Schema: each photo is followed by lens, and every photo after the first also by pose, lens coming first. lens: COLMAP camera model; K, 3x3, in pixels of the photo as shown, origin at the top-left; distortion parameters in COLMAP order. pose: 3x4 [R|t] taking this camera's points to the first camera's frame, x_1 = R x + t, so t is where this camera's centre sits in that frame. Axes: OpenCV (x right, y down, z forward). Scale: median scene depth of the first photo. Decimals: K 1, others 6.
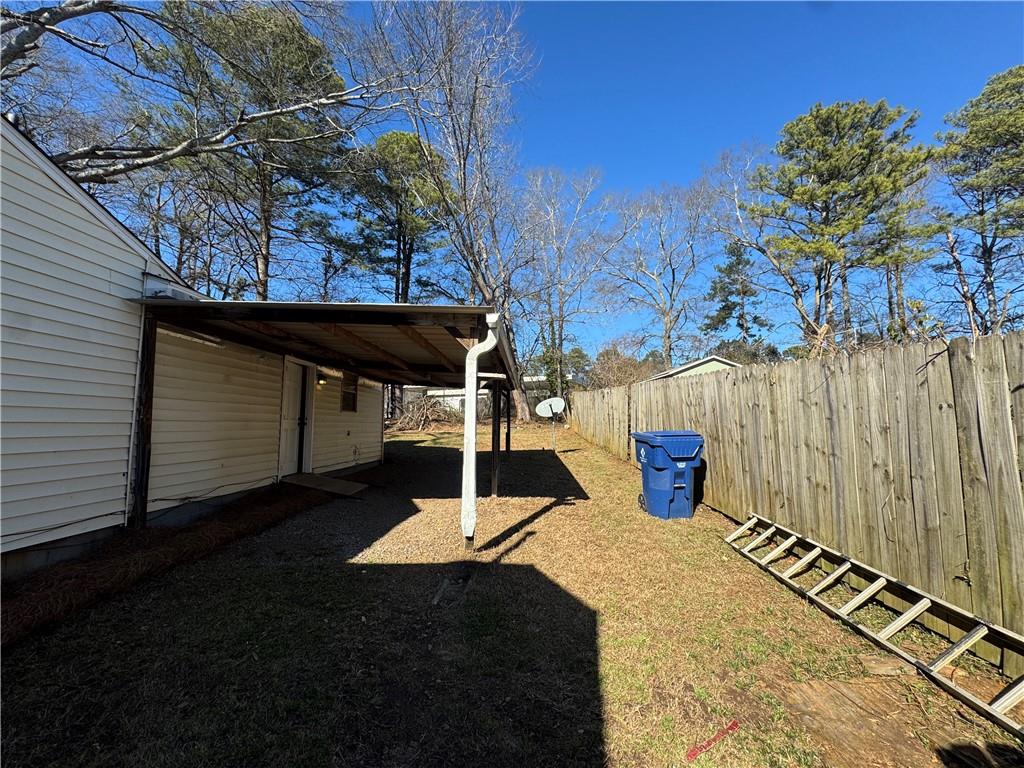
lens RADIAL K [[407.2, 0, 512.3], [0, 407.2, 384.9], [0, 0, 1]] dist [-0.003410, 0.000092]
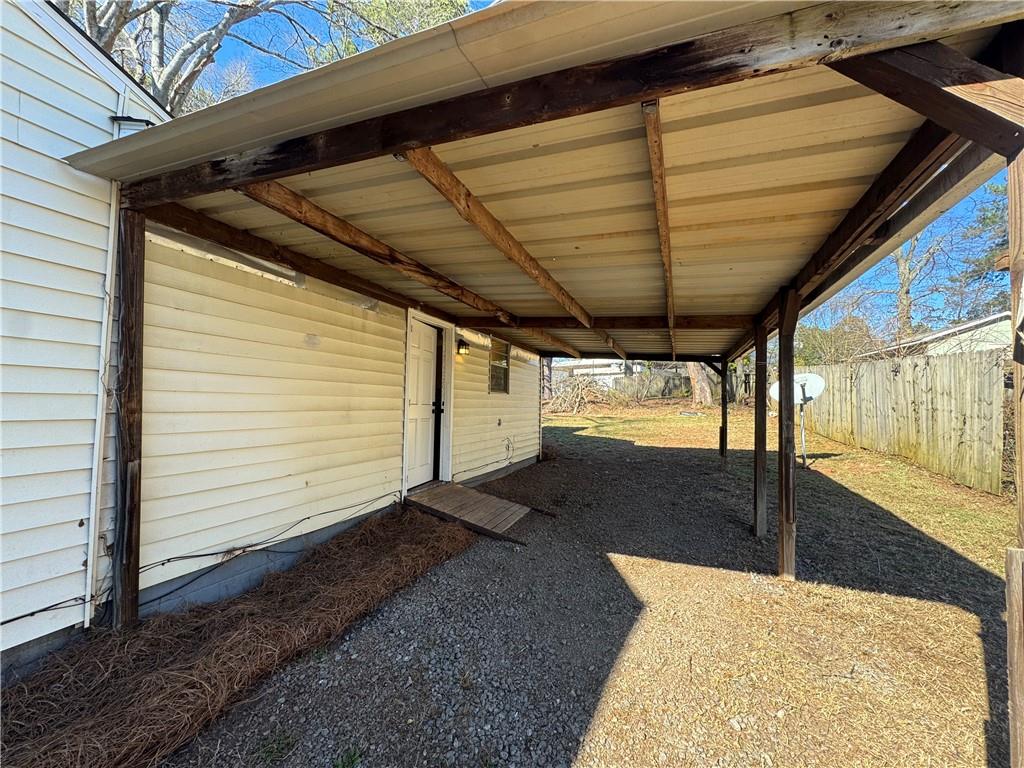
lens RADIAL K [[407.2, 0, 513.4], [0, 407.2, 382.4], [0, 0, 1]] dist [-0.003410, 0.000092]
pose [[0.941232, 0.002118, -0.337754, -0.183890], [0.012998, 0.999012, 0.042488, 0.021936], [0.337510, -0.044382, 0.940275, 0.451872]]
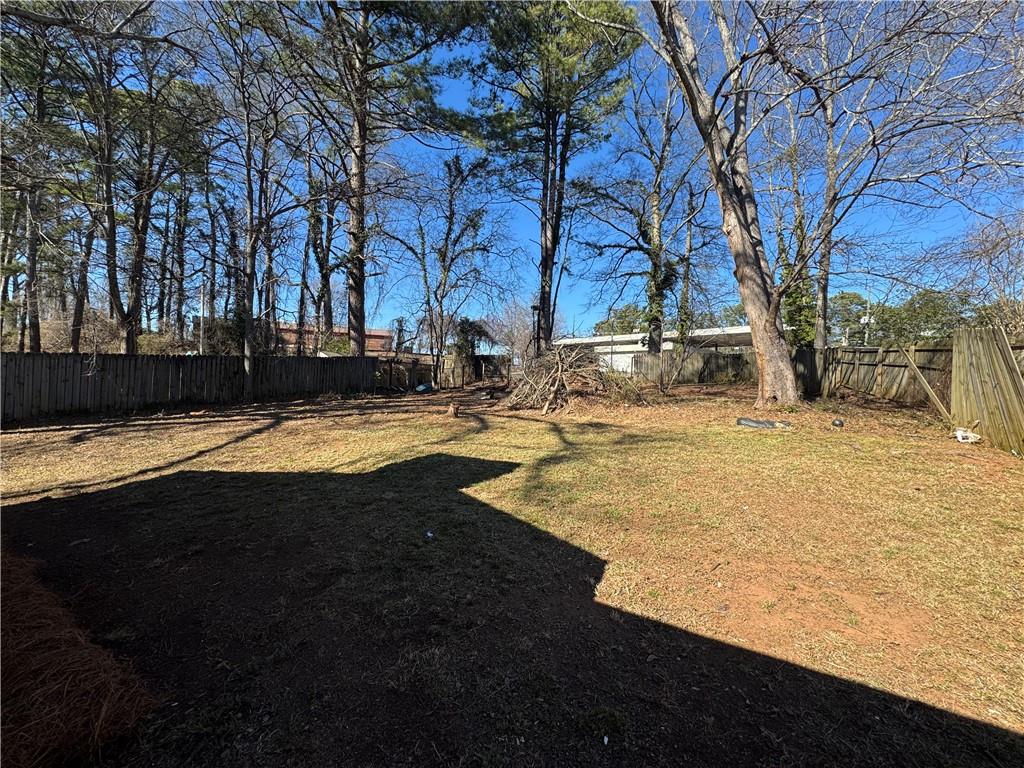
lens RADIAL K [[407.2, 0, 516.8], [0, 407.2, 386.2], [0, 0, 1]] dist [-0.003410, 0.000092]
pose [[0.917179, 0.037934, -0.396665, -0.197058], [0.003413, 0.994674, 0.103014, 0.089571], [0.398461, -0.095836, 0.912165, 1.739107]]
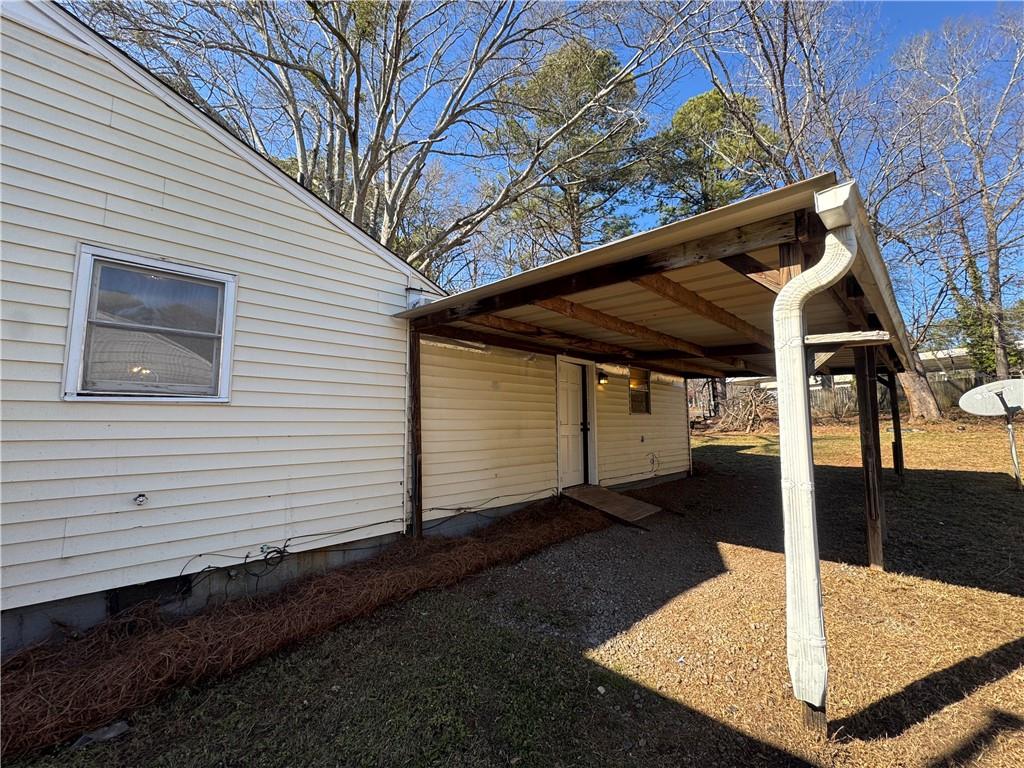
lens RADIAL K [[407.2, 0, 514.0], [0, 407.2, 383.2], [0, 0, 1]] dist [-0.003410, 0.000092]
pose [[0.726544, -0.068689, -0.683678, -0.009113], [0.069746, 0.997224, -0.026072, 0.007495], [0.683571, -0.028741, 0.729318, 0.278512]]
